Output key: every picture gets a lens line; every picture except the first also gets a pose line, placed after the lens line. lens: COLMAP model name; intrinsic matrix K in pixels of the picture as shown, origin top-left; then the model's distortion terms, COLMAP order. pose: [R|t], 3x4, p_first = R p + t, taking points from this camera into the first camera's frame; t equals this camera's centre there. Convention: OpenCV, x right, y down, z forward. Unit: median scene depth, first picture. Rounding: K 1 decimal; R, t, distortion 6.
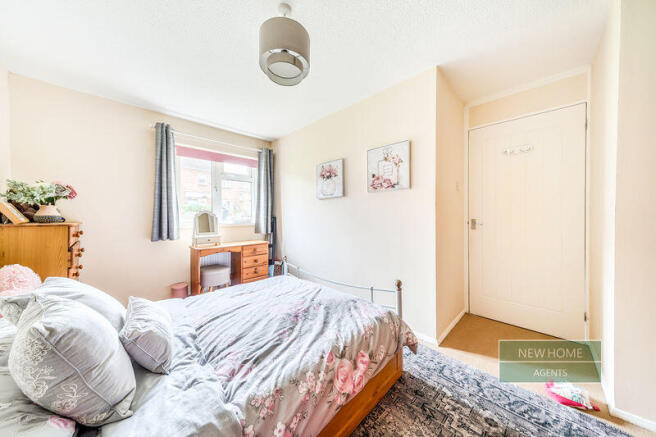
lens RADIAL K [[221.6, 0, 320.9], [0, 221.6, 217.6], [0, 0, 1]] dist [0.000431, 0.000072]
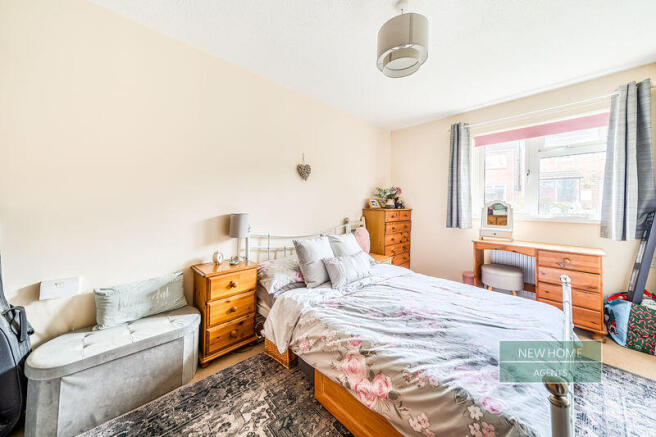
lens RADIAL K [[224.3, 0, 315.1], [0, 224.3, 203.7], [0, 0, 1]] dist [0.000533, 0.000048]
pose [[-0.062454, 0.002704, -0.998044, 0.800108], [-0.013977, 0.999896, 0.003584, -0.023768], [0.997950, 0.014174, -0.062410, 0.615479]]
